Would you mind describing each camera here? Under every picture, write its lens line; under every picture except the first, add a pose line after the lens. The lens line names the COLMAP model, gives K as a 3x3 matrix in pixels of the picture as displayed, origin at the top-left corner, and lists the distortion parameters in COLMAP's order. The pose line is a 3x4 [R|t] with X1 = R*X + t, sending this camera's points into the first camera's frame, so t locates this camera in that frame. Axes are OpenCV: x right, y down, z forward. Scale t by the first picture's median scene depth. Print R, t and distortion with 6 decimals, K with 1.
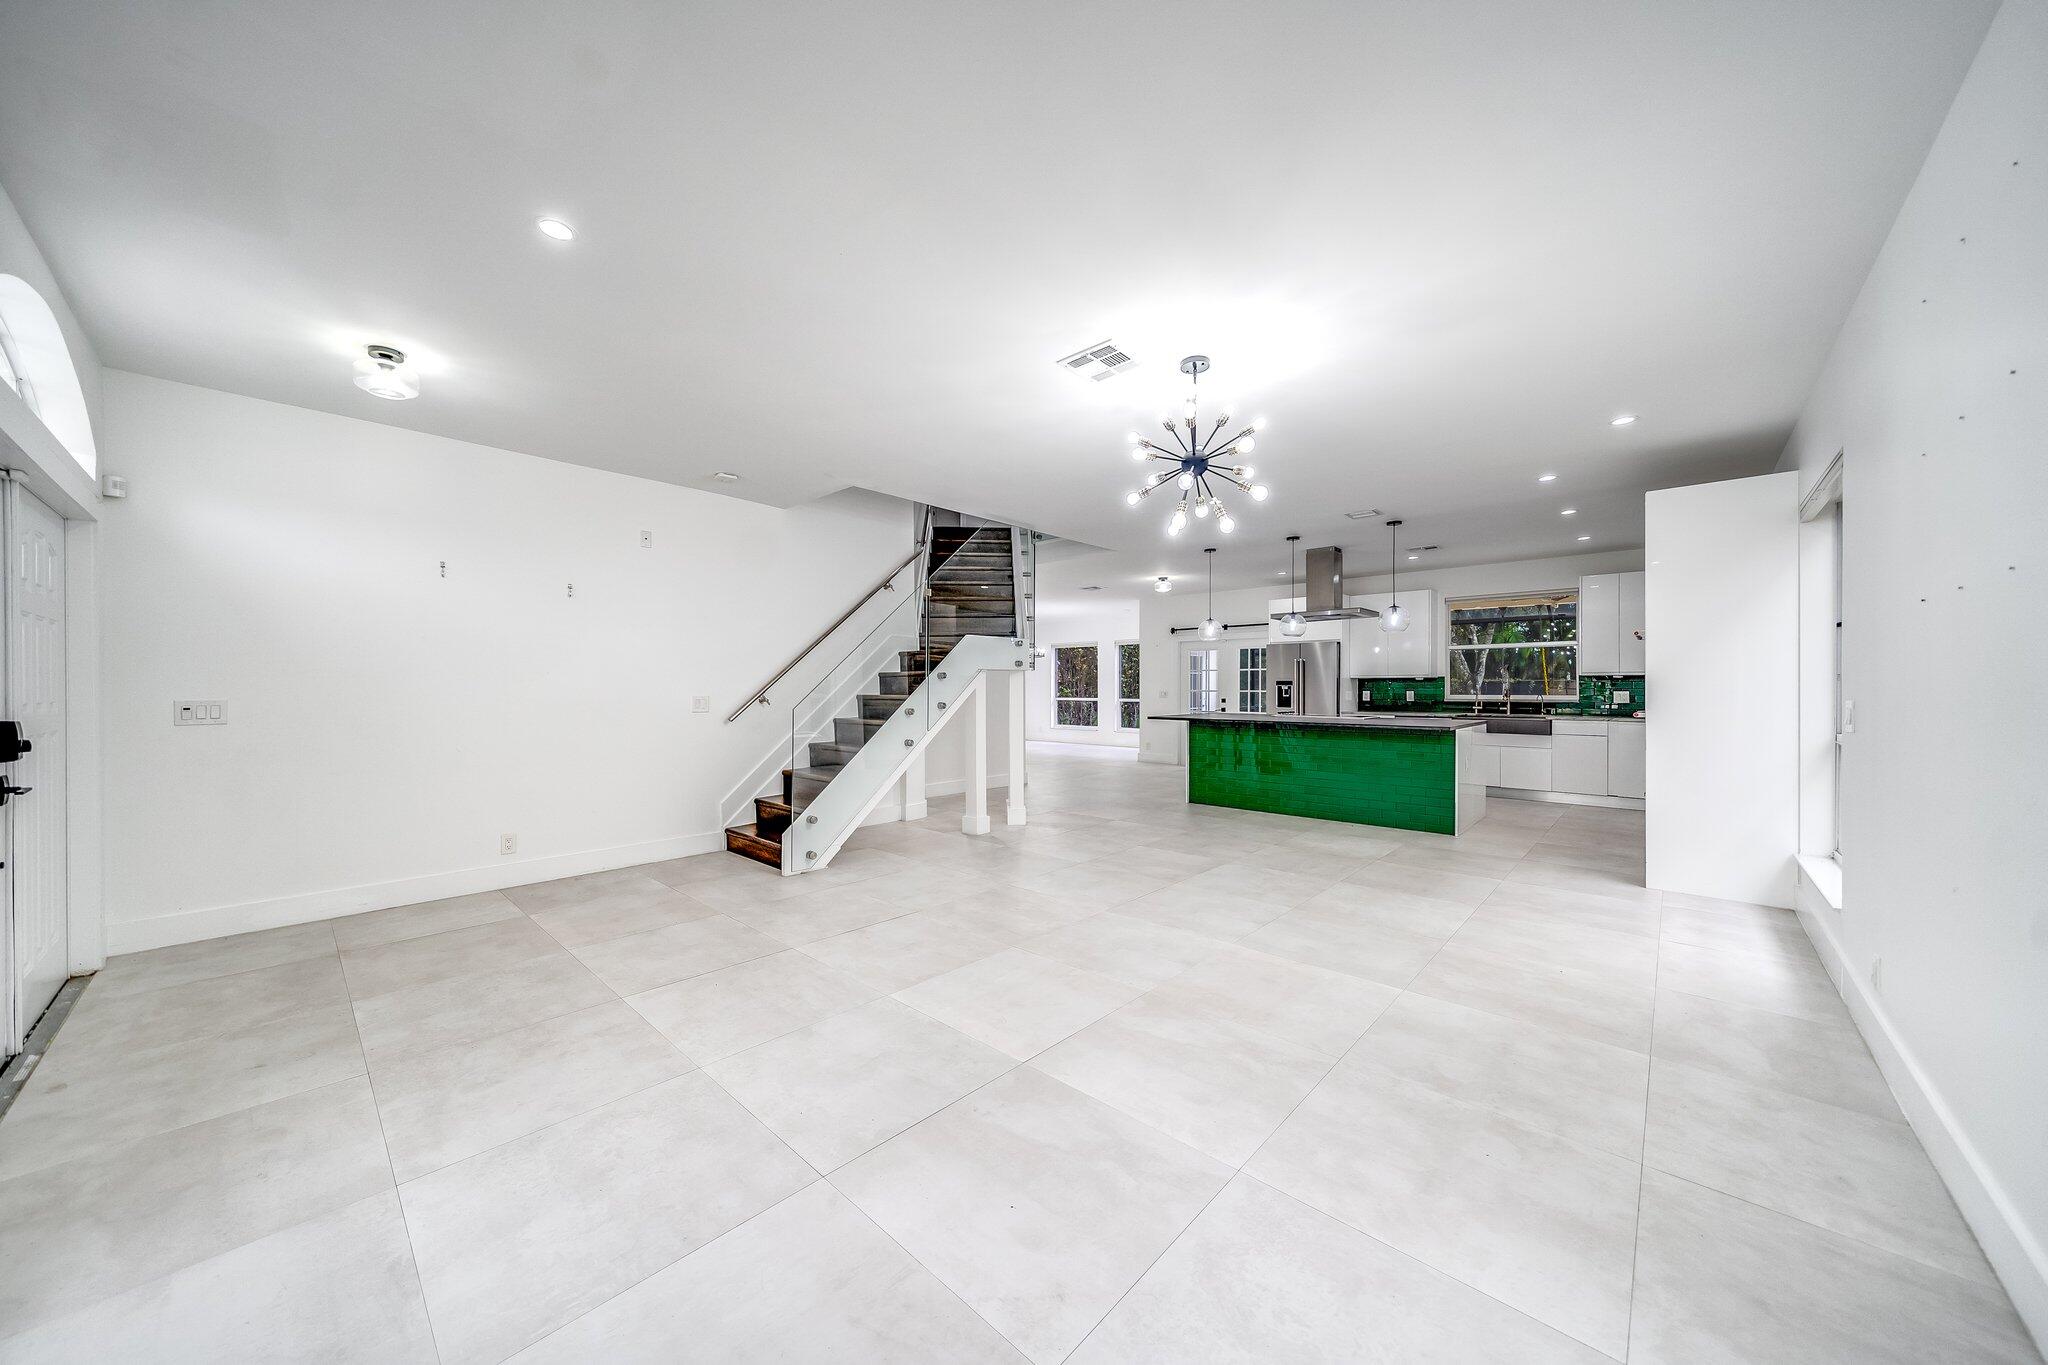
lens RADIAL K [[703.7, 0, 1010.0], [0, 703.7, 676.2], [0, 0, 1]] dist [-0.000153, 0.000033]
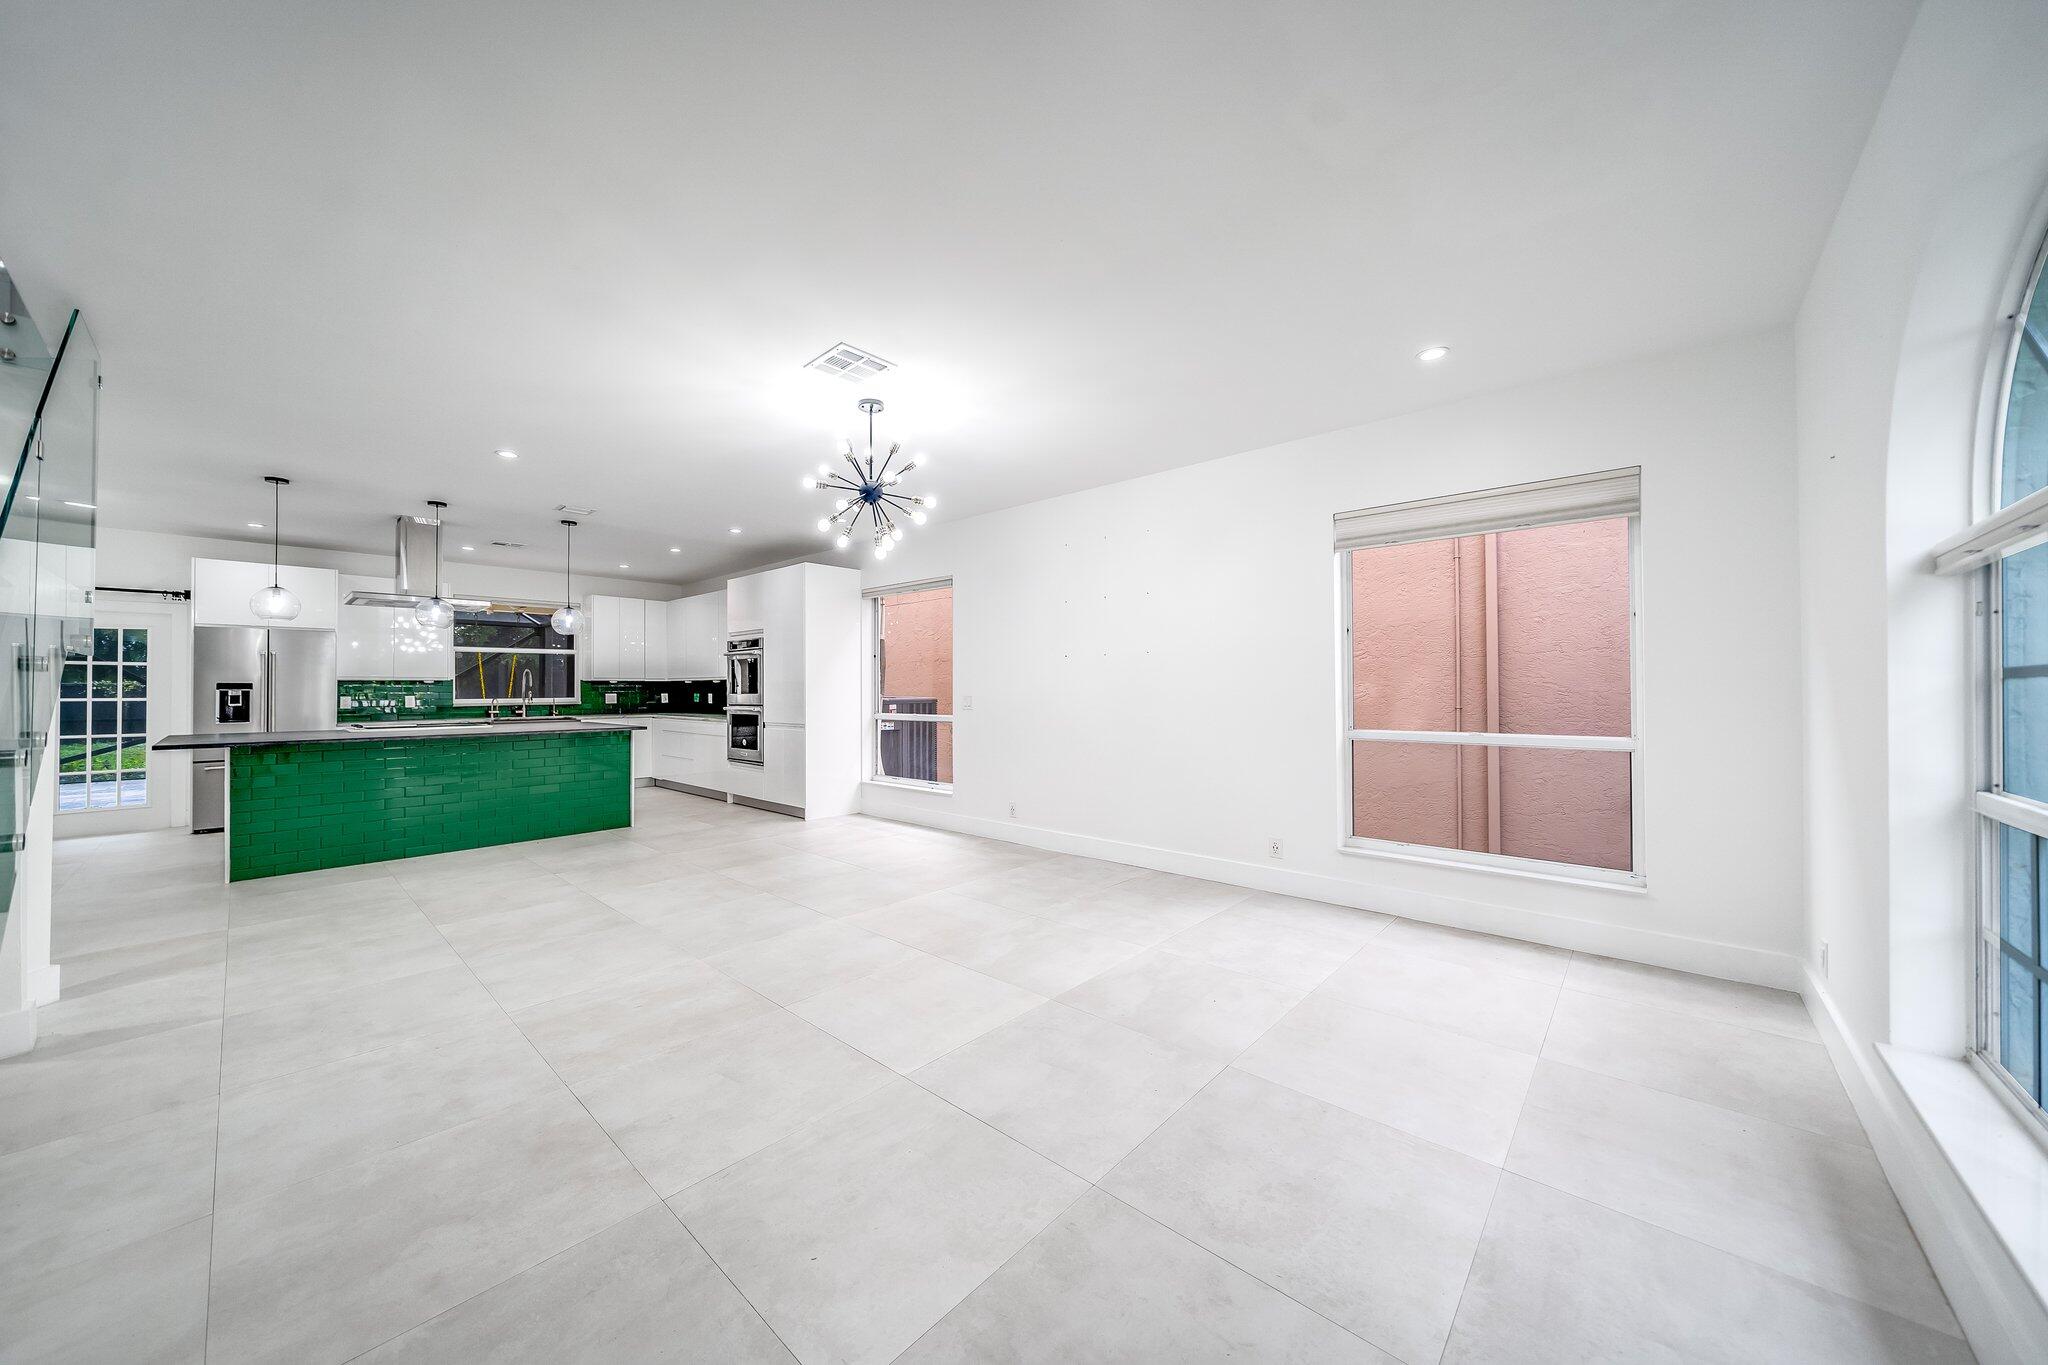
lens RADIAL K [[710.6, 0, 1009.4], [0, 710.6, 678.0], [0, 0, 1]] dist [-0.006021, 0.000141]
pose [[-0.019025, 0.014487, 0.999714, -0.478775], [-0.010036, 0.999842, -0.014680, 0.006720], [-0.999769, -0.010313, -0.018877, 0.436938]]
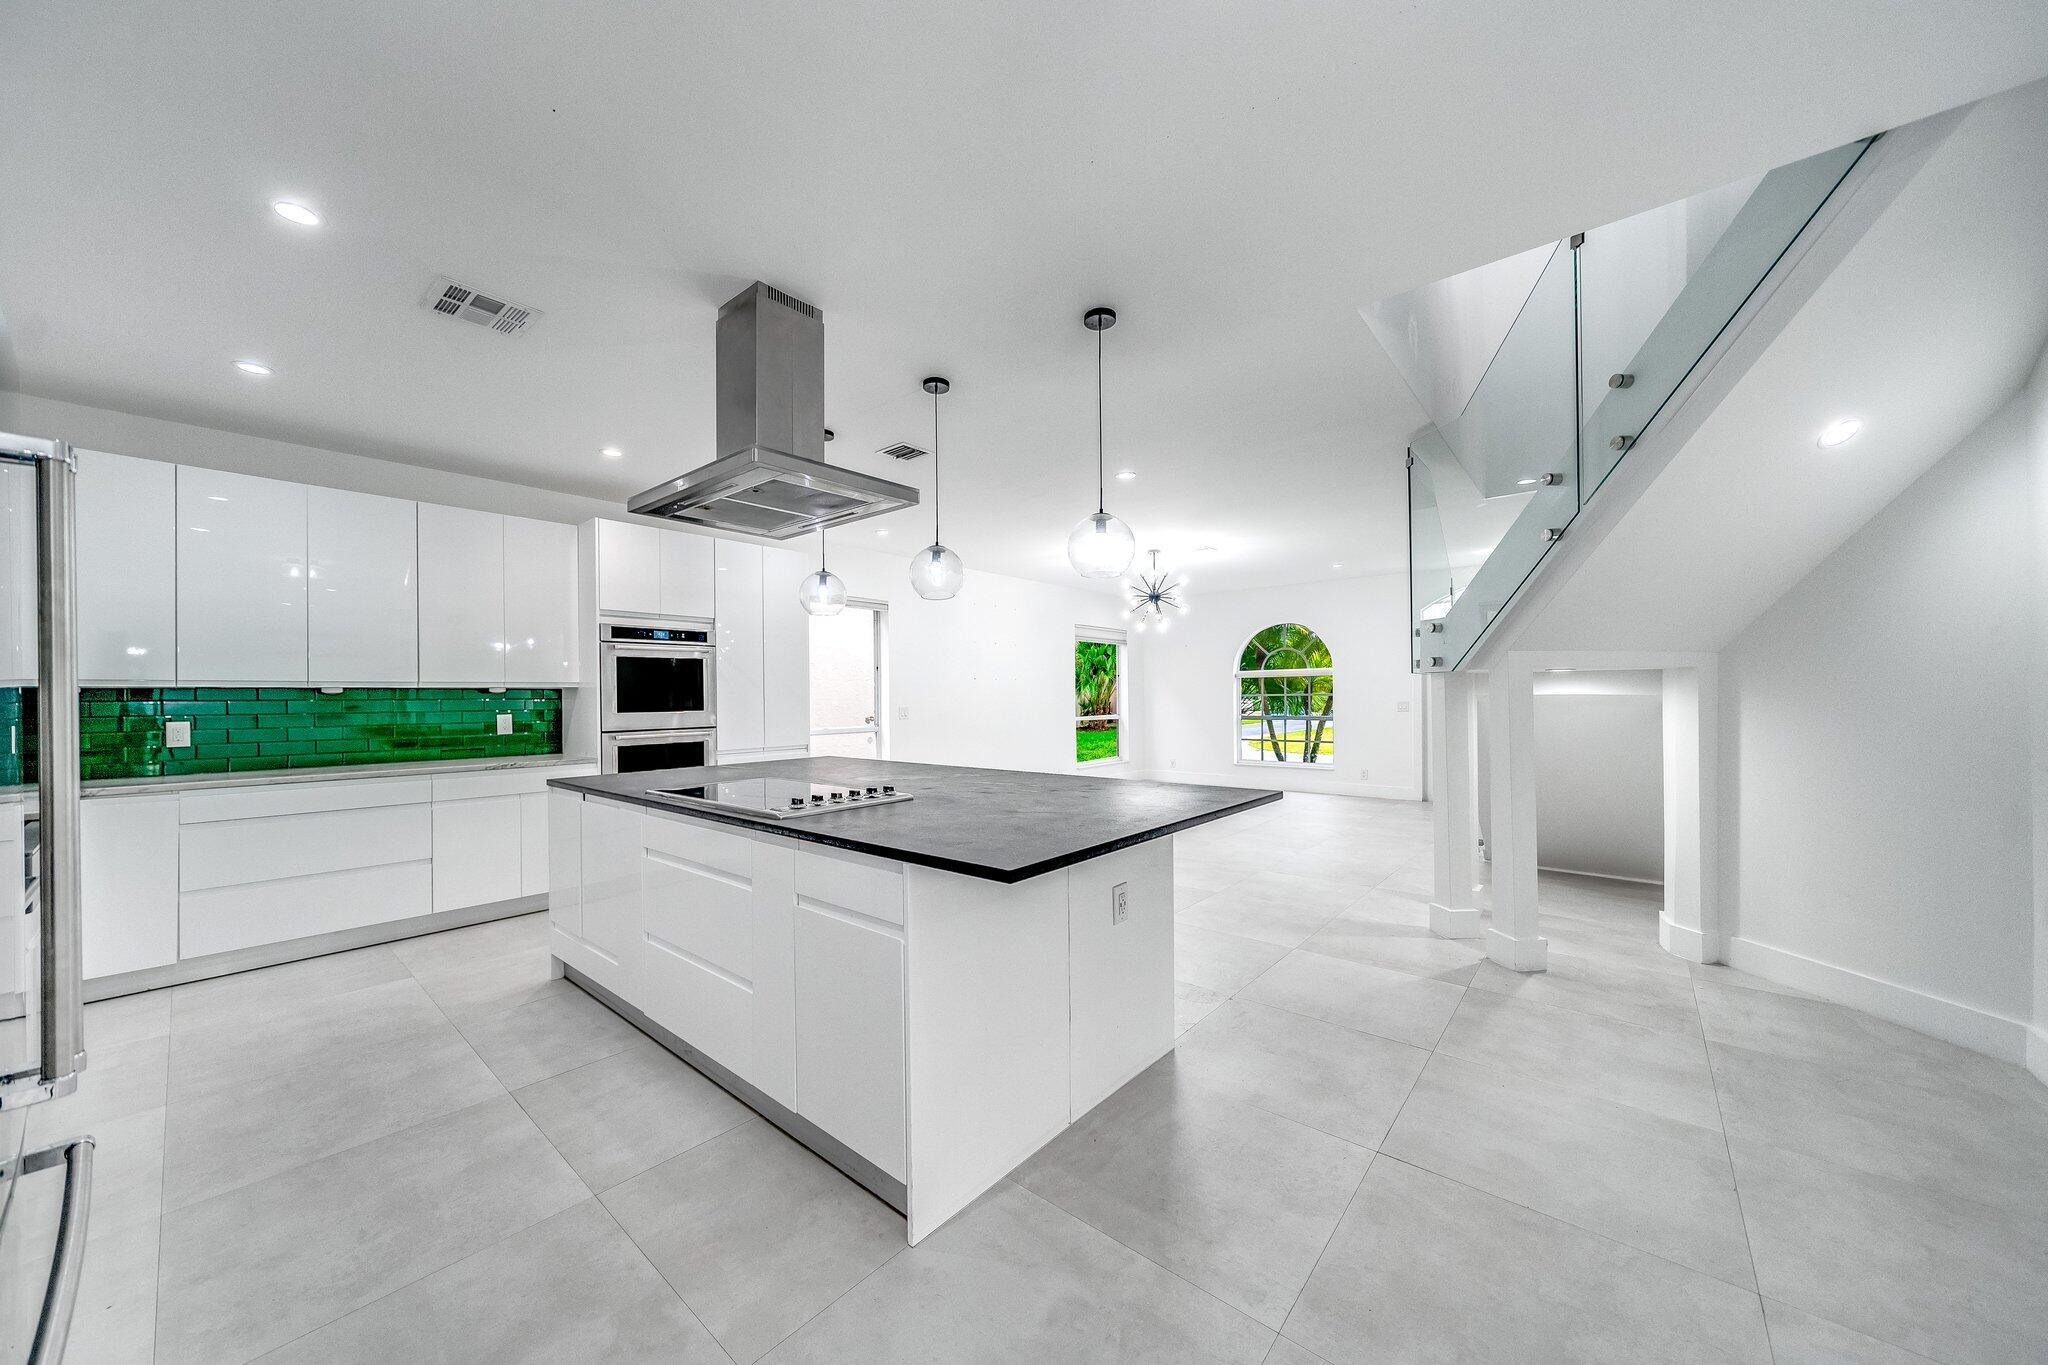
lens RADIAL K [[722.0, 0, 1014.6], [0, 722.0, 689.3], [0, 0, 1]] dist [-0.000862, -0.000080]
pose [[-0.998364, 0.007923, -0.056629, 0.445538], [0.009309, 0.999662, -0.024255, 0.018829], [0.056418, -0.024742, -0.998101, 1.738336]]
